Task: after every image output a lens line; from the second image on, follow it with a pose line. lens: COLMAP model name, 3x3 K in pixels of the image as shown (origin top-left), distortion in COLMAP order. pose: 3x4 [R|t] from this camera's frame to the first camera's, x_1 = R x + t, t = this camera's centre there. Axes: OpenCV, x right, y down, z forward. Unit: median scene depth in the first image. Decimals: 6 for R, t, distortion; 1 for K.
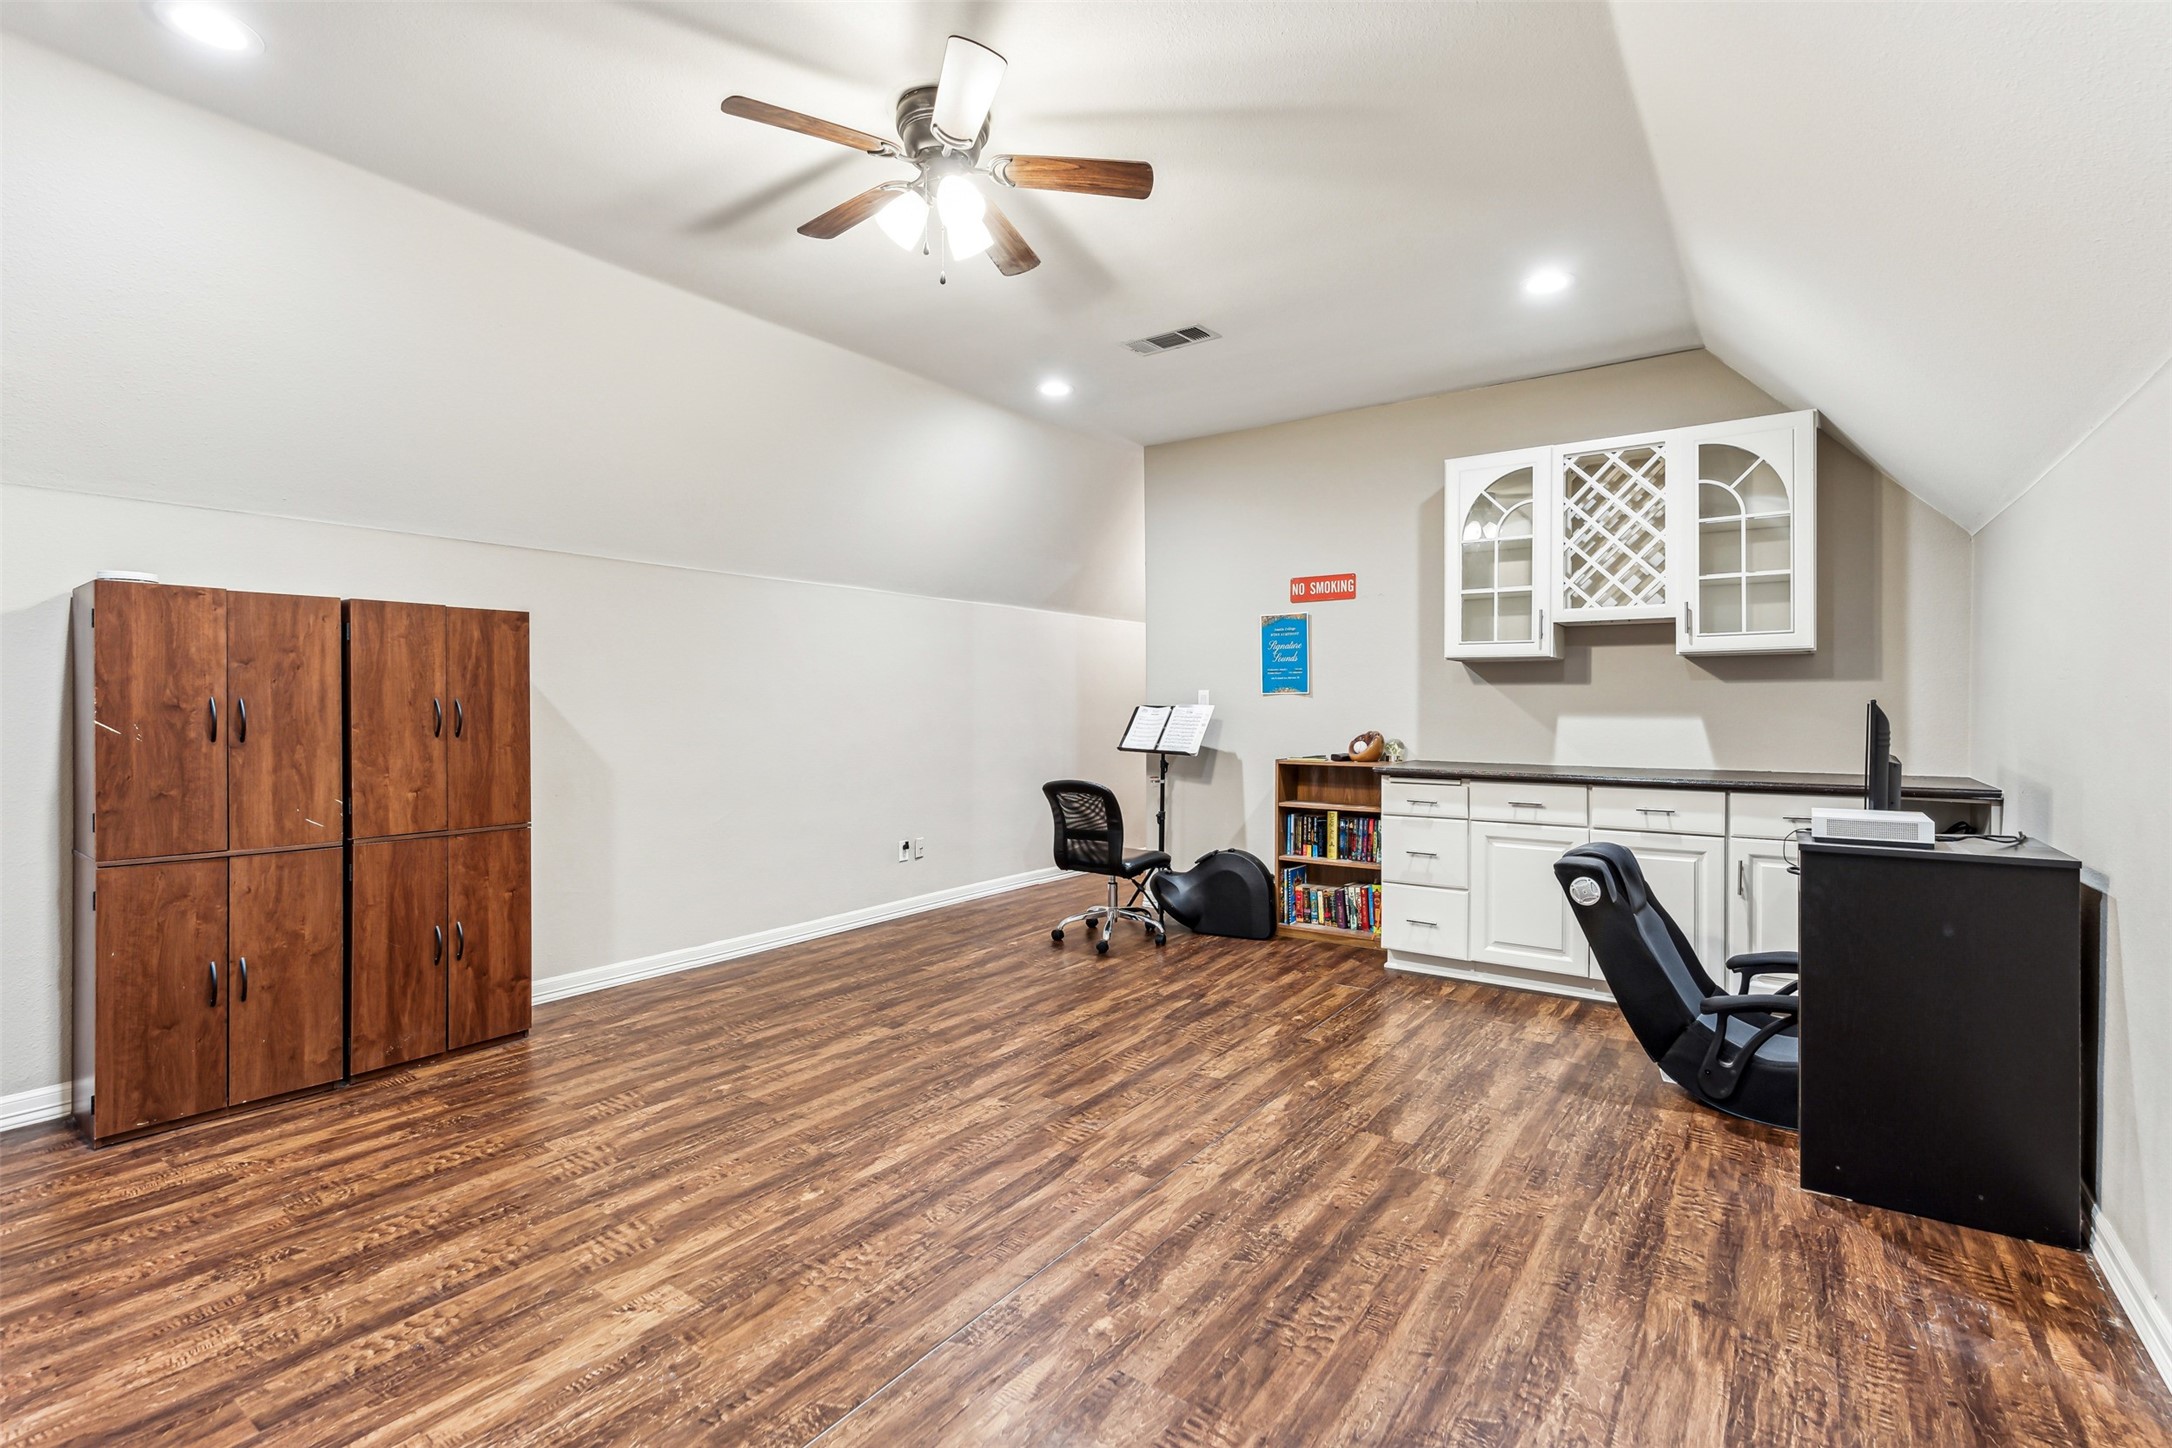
lens RADIAL K [[978.5, 0, 1102.1], [0, 978.5, 712.6], [0, 0, 1]] dist [-0.009731, 0.003026]
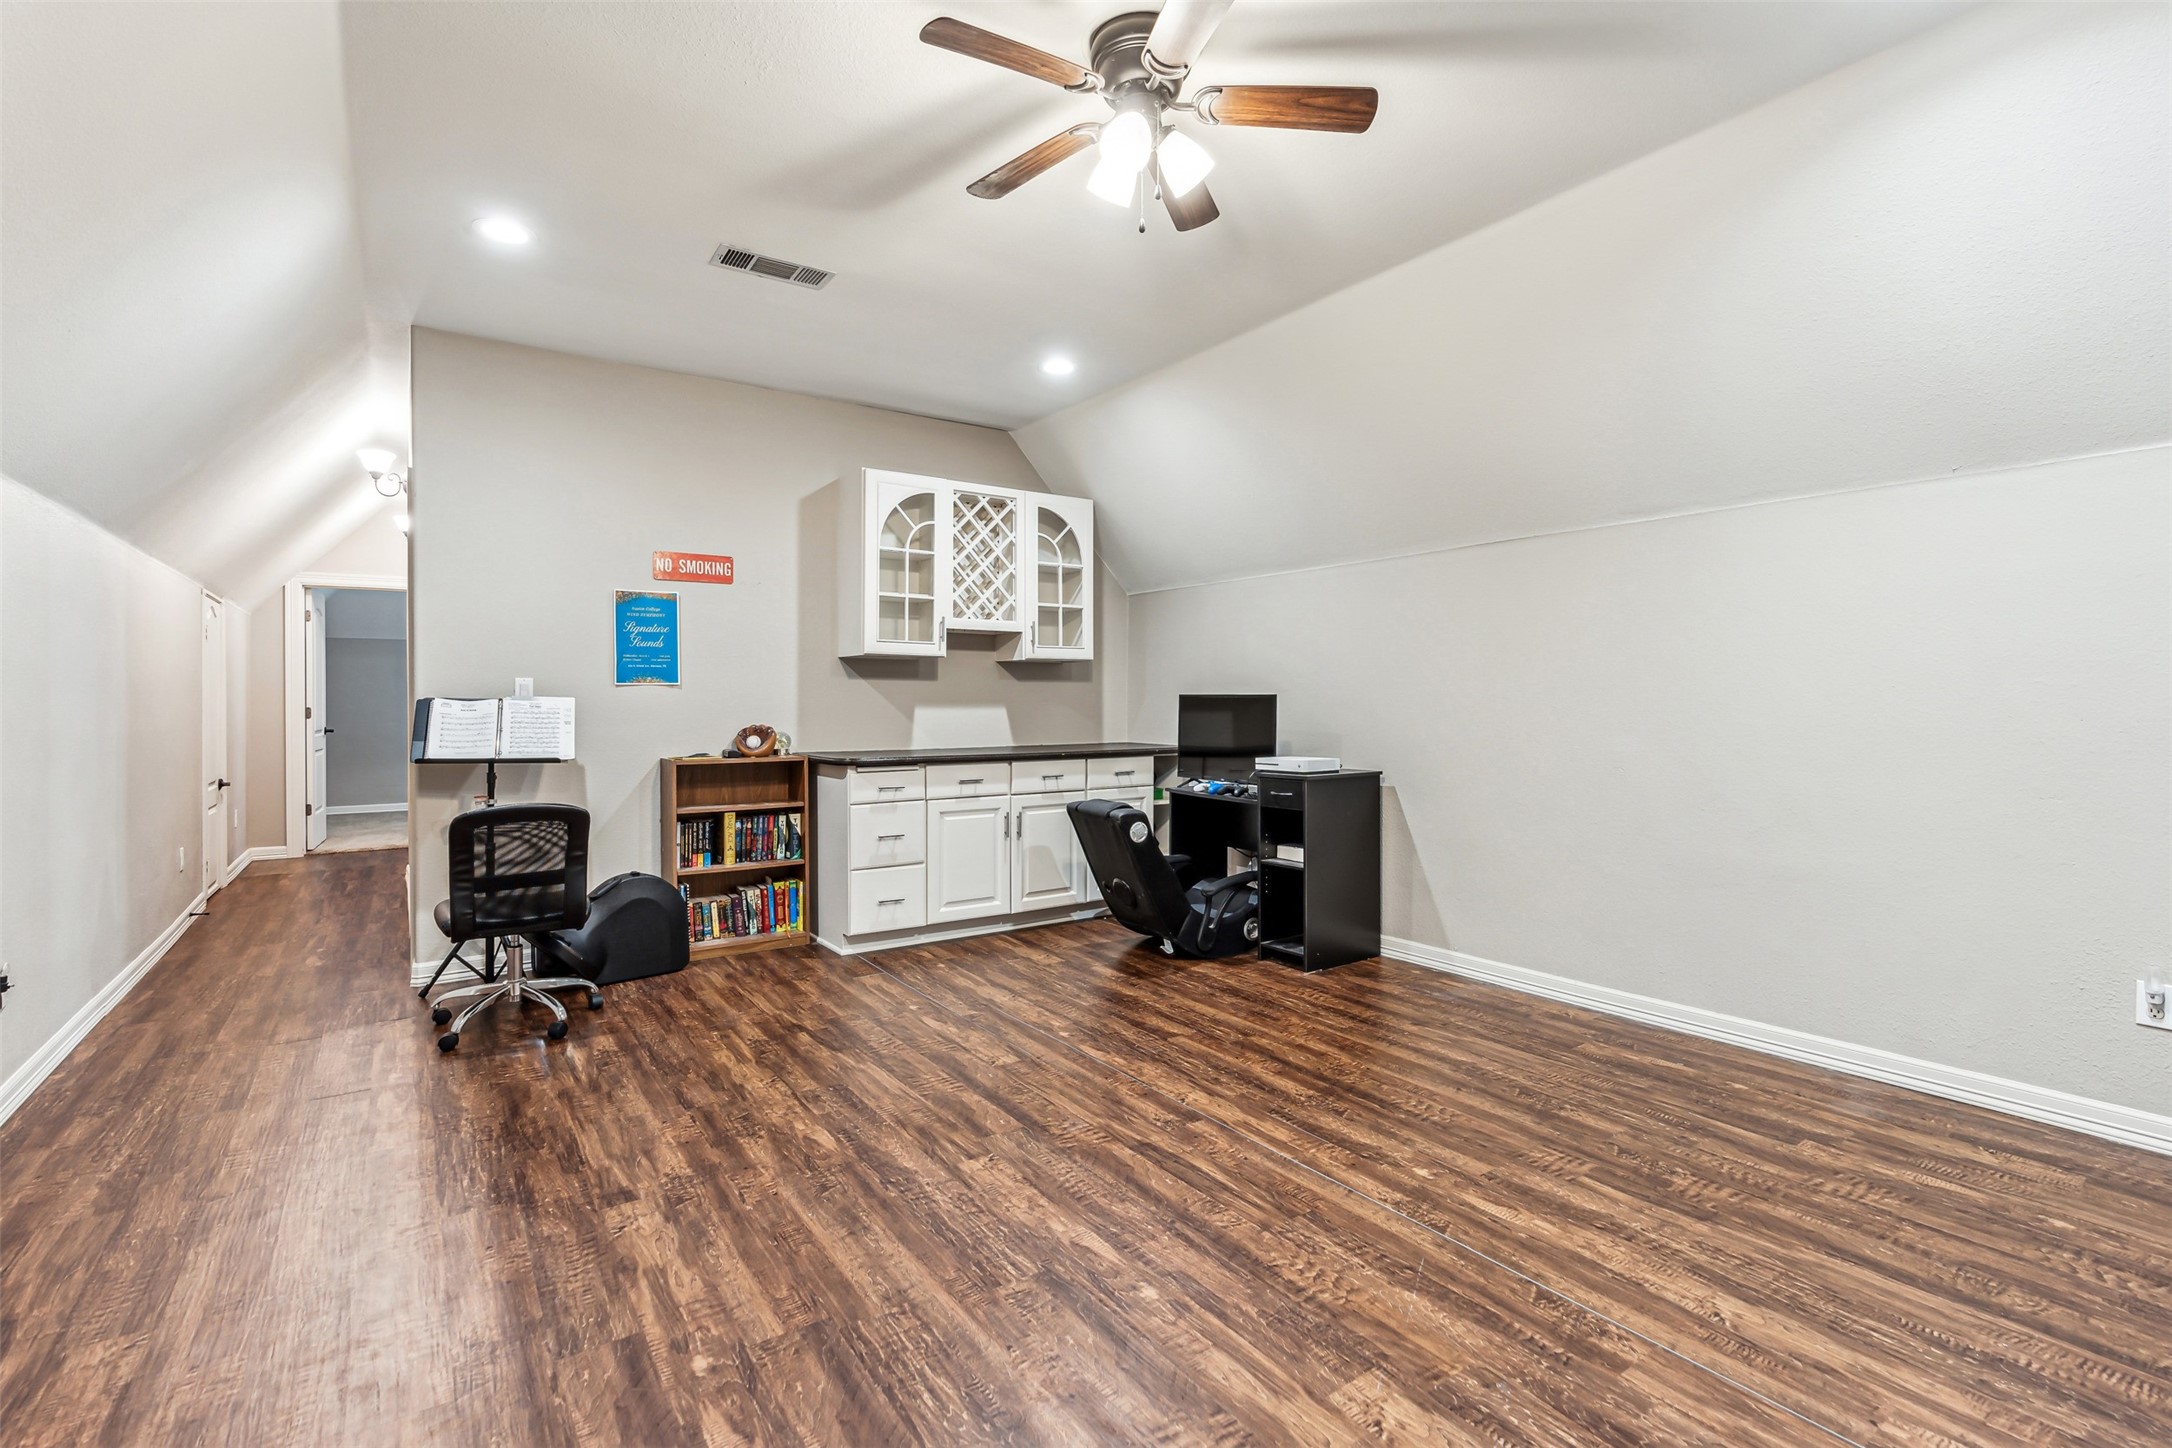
lens RADIAL K [[978.5, 0, 1094.1], [0, 978.5, 712.9], [0, 0, 1]] dist [-0.009731, 0.003026]
pose [[0.351038, -0.012285, 0.936281, -0.660953], [0.007719, 0.999918, 0.010226, -0.000044], [-0.936329, 0.003637, 0.351104, 0.462525]]
